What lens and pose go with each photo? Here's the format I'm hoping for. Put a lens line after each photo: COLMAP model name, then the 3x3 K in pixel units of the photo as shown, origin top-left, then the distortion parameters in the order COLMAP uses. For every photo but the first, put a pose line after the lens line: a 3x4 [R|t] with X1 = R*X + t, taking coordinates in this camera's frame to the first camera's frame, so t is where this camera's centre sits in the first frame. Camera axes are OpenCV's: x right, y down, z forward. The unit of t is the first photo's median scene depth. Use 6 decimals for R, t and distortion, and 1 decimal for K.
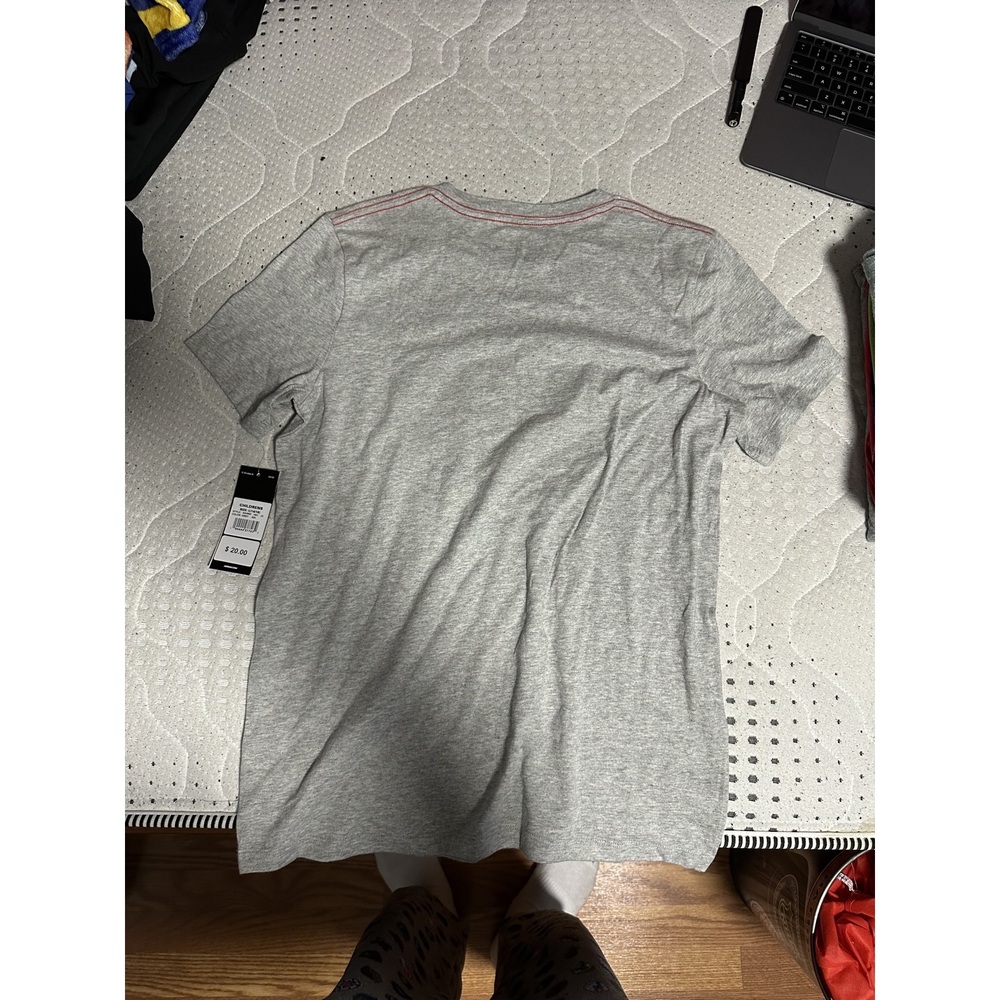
lens RADIAL K [[756.3, 0, 503.8], [0, 756.3, 497.2], [0, 0, 1]] dist [-0.020640, -0.001680]
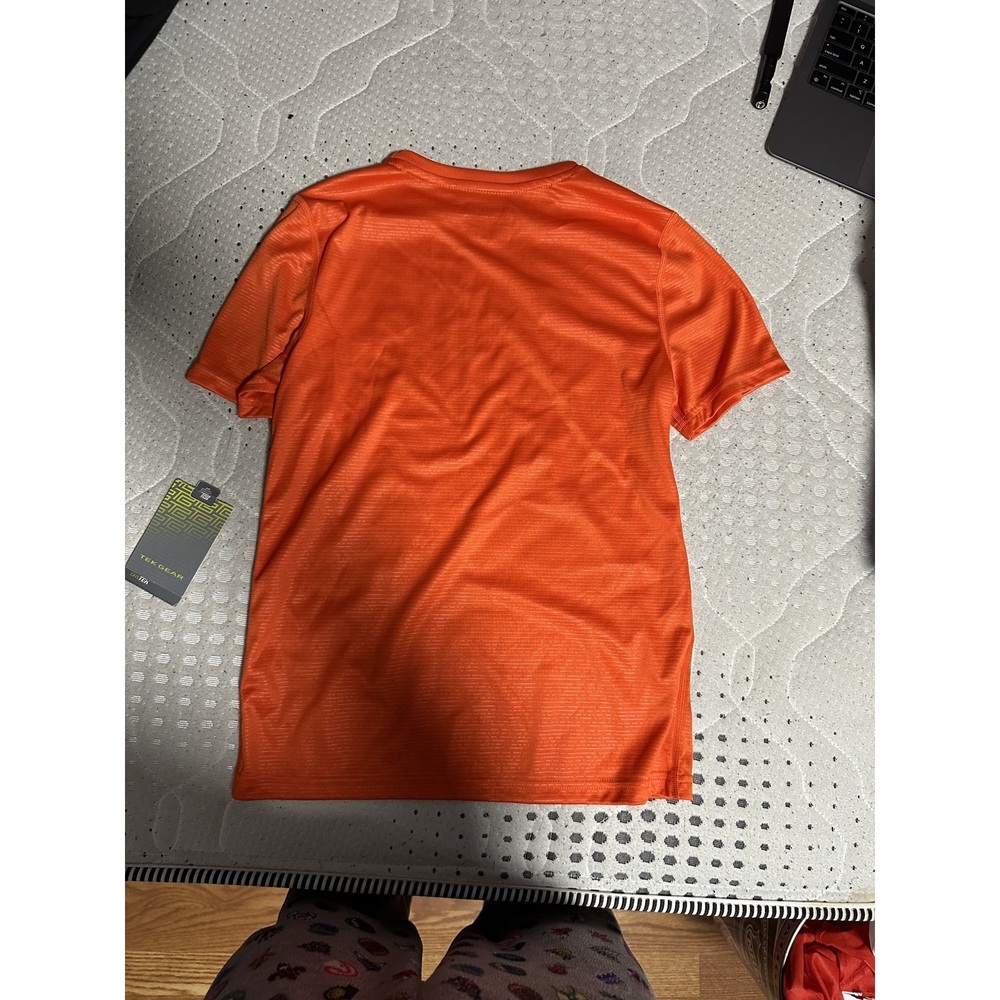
lens RADIAL K [[756.3, 0, 507.6], [0, 756.3, 489.9], [0, 0, 1]] dist [-0.020640, -0.001680]
pose [[0.998237, 0.043995, 0.039848, -0.007140], [-0.046342, 0.997119, 0.060050, -0.086826], [-0.037092, -0.061791, 0.997400, 0.103724]]
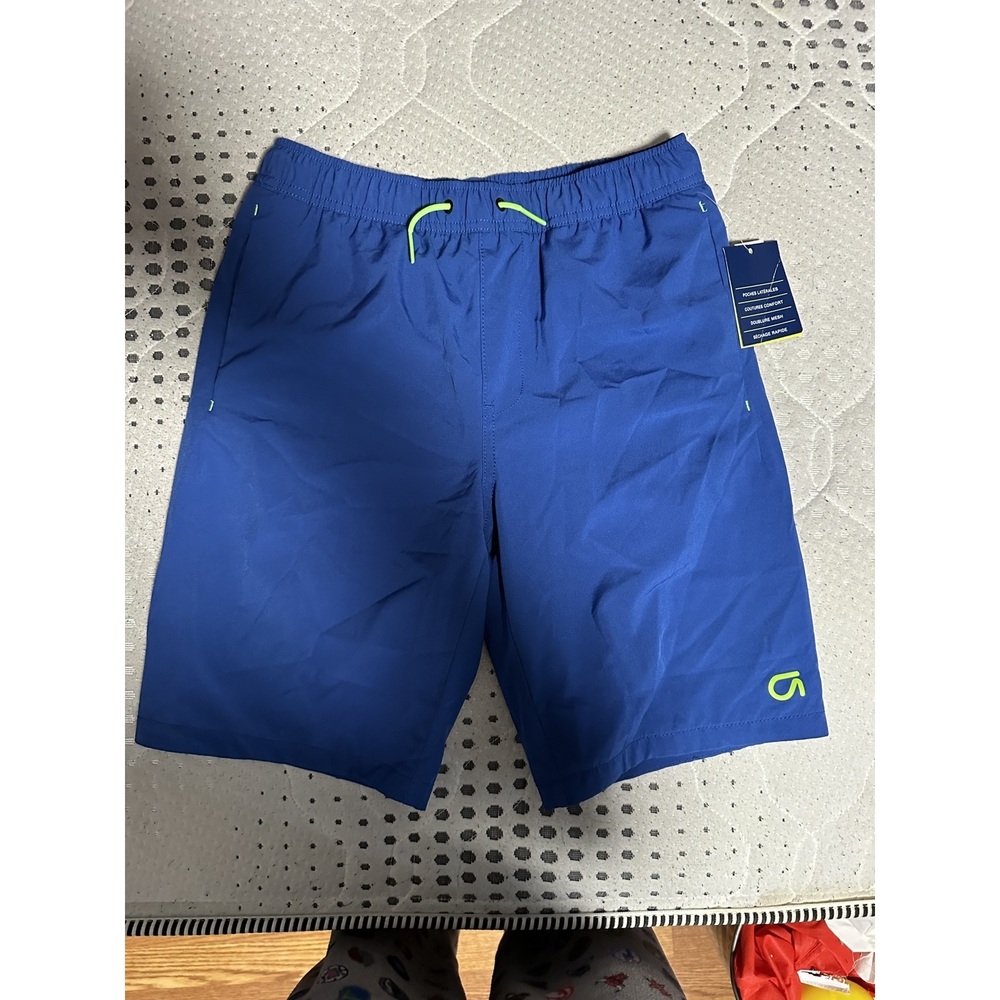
lens RADIAL K [[756.3, 0, 502.0], [0, 756.3, 509.4], [0, 0, 1]] dist [-0.020640, -0.001680]
pose [[0.999023, -0.043447, 0.008126, 0.177689], [0.041590, 0.986238, 0.160013, -0.113476], [-0.014966, -0.159518, 0.987081, 0.220421]]
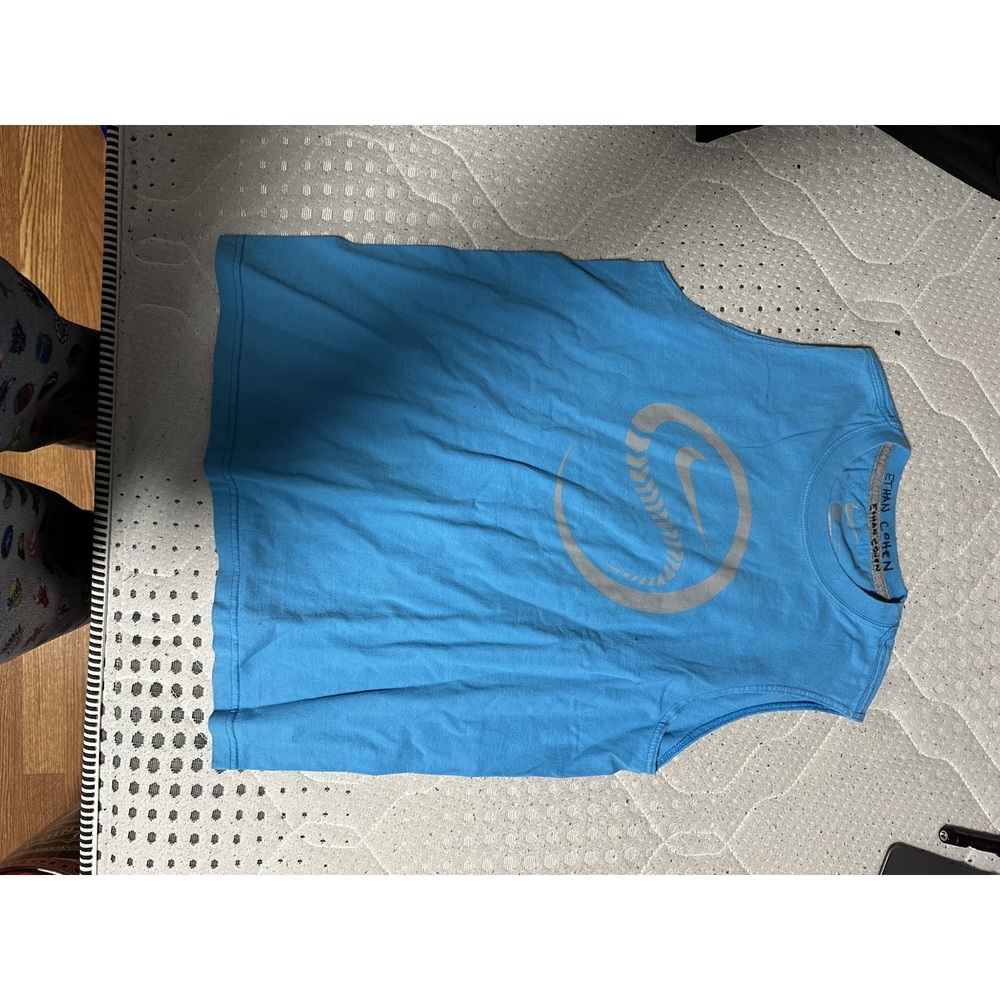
lens RADIAL K [[756.3, 0, 502.8], [0, 756.3, 505.6], [0, 0, 1]] dist [-0.020640, -0.001680]
pose [[-0.003734, 0.999948, -0.009457, -0.044714], [-0.993831, -0.002662, 0.110869, -0.114638], [0.110838, 0.009812, 0.993790, 0.142263]]
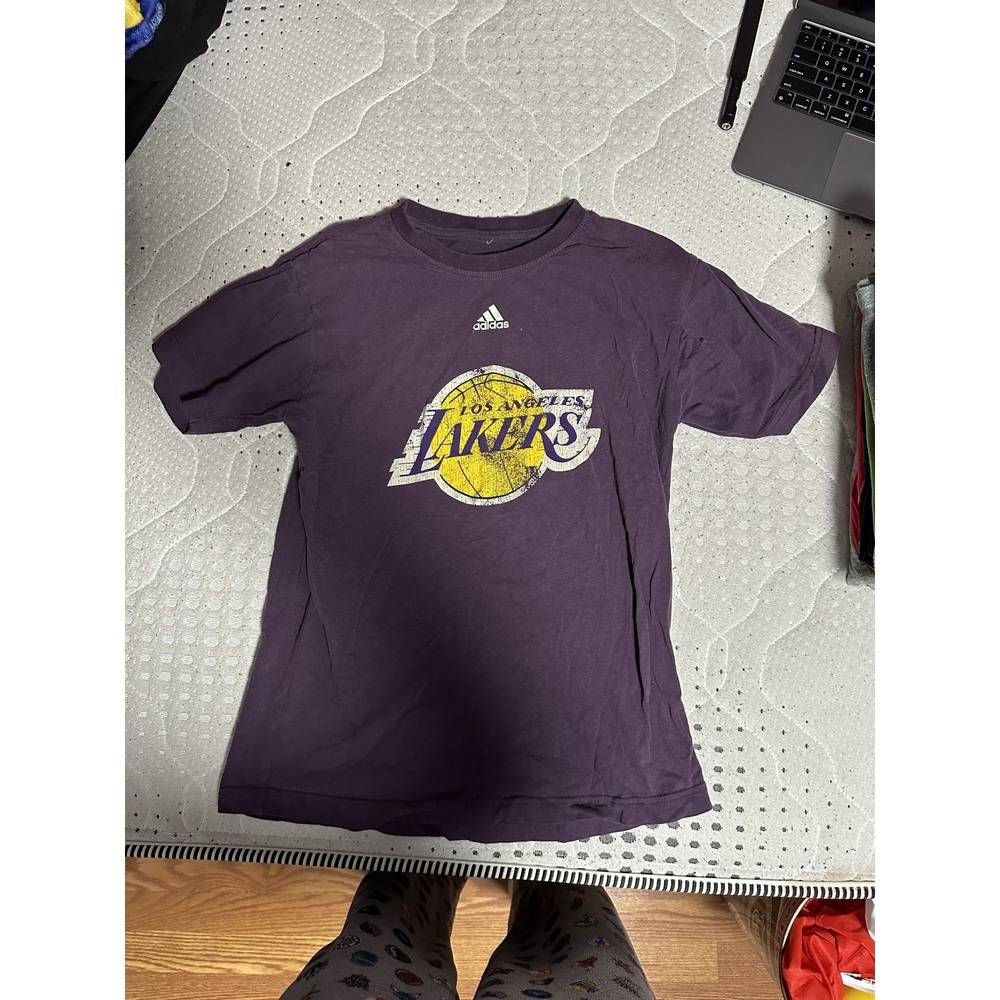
lens RADIAL K [[756.3, 0, 500.0], [0, 756.3, 493.5], [0, 0, 1]] dist [-0.020640, -0.001680]
pose [[0.999506, 0.015122, -0.027536, 0.059615], [-0.013254, 0.997677, 0.066820, -0.105231], [0.028482, -0.066423, 0.997385, 0.034955]]
